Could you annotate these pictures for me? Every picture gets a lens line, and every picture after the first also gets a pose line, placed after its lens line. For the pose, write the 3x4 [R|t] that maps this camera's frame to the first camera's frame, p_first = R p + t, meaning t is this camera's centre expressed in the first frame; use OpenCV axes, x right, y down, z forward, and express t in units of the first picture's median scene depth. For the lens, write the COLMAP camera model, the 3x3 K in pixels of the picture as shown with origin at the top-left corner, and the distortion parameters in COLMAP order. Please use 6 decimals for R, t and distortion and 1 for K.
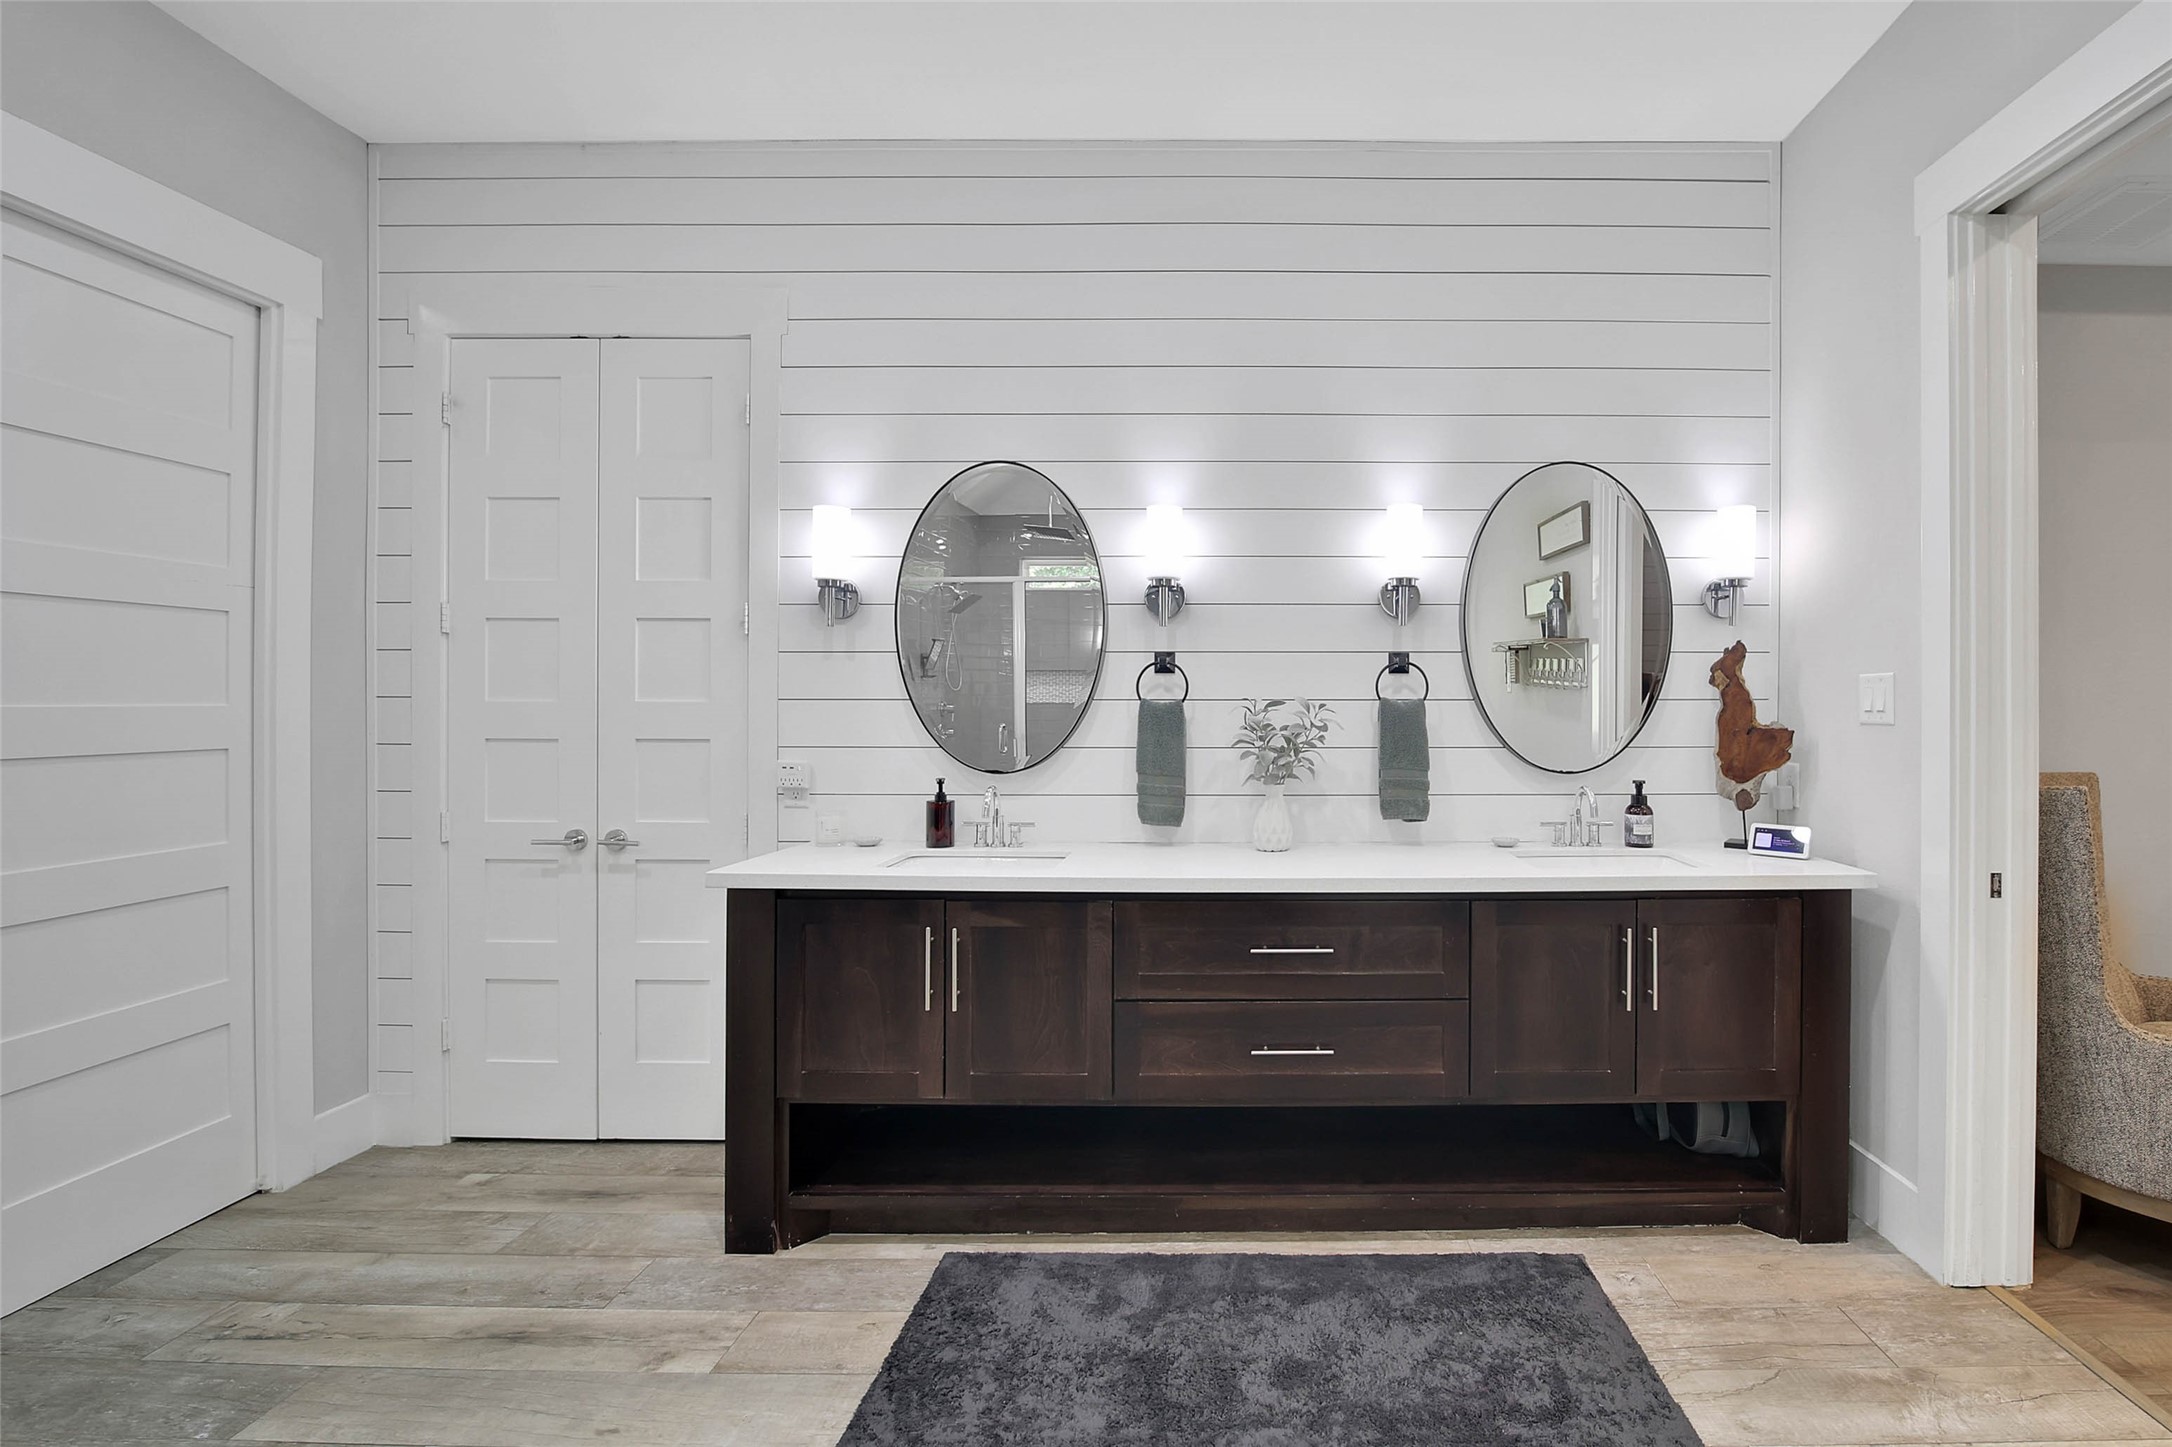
lens RADIAL K [[1067.4, 0, 1086.0], [0, 1067.4, 723.5], [0, 0, 1]] dist [-0.000545, -0.000261]
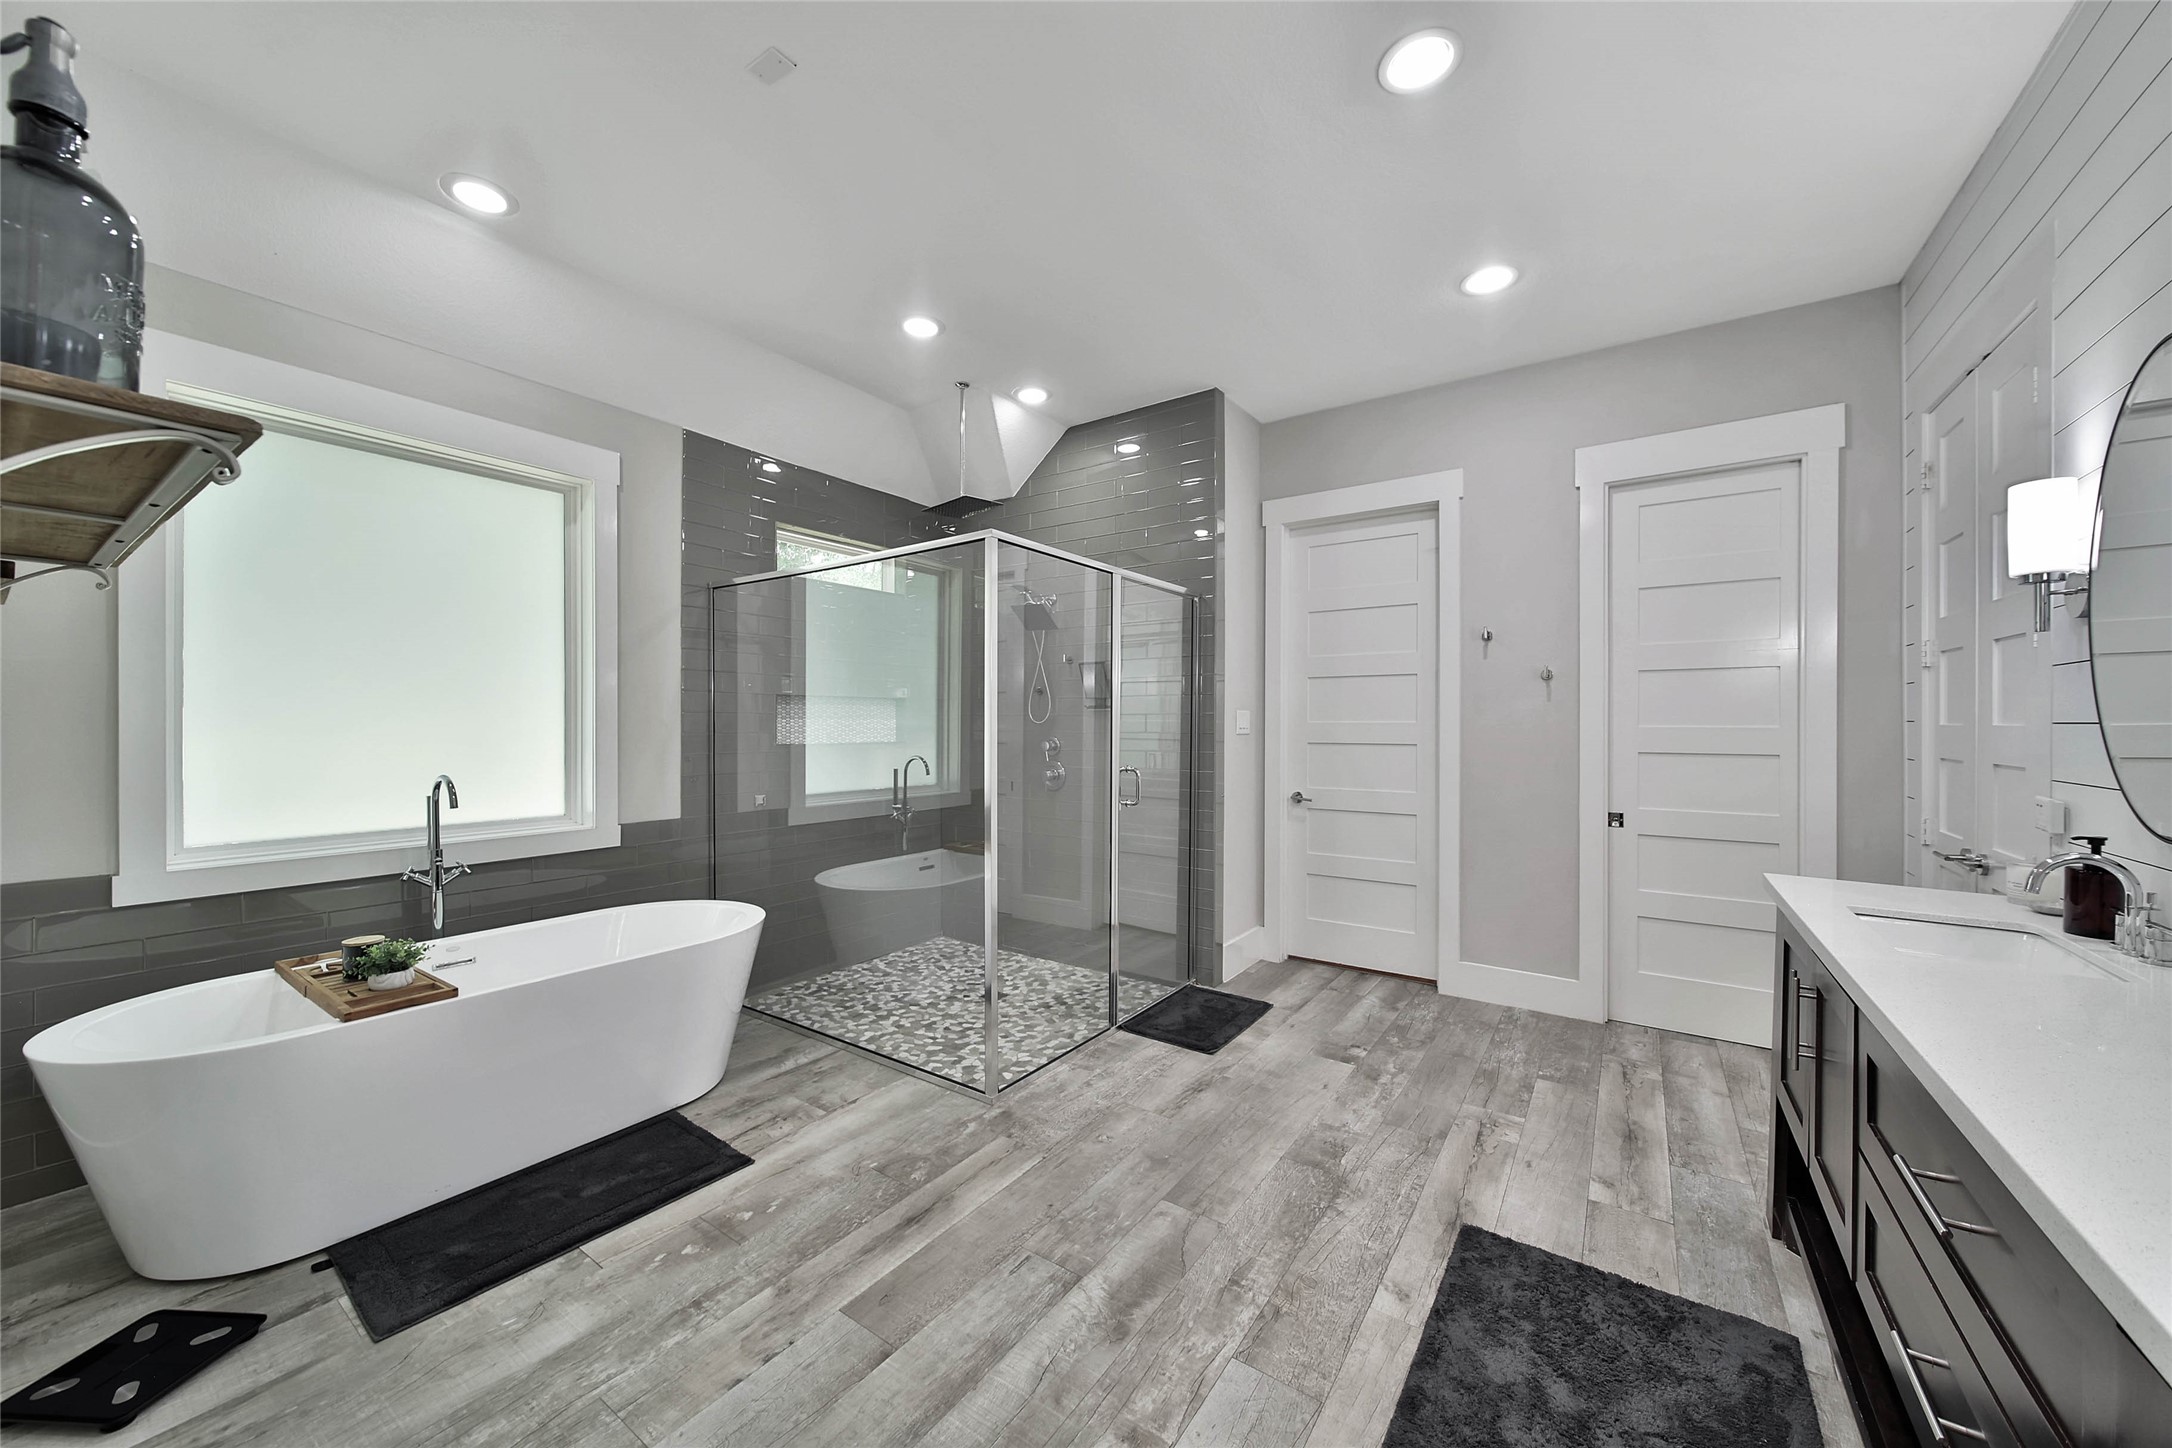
lens RADIAL K [[769.6, 0, 1086.0], [0, 769.6, 724.0], [0, 0, 1]] dist [-0.000428, -0.000138]
pose [[-0.568288, -0.002461, -0.822826, 0.793406], [-0.001166, 0.999997, -0.002185, -0.021545], [0.822829, -0.000282, -0.568289, 0.930846]]
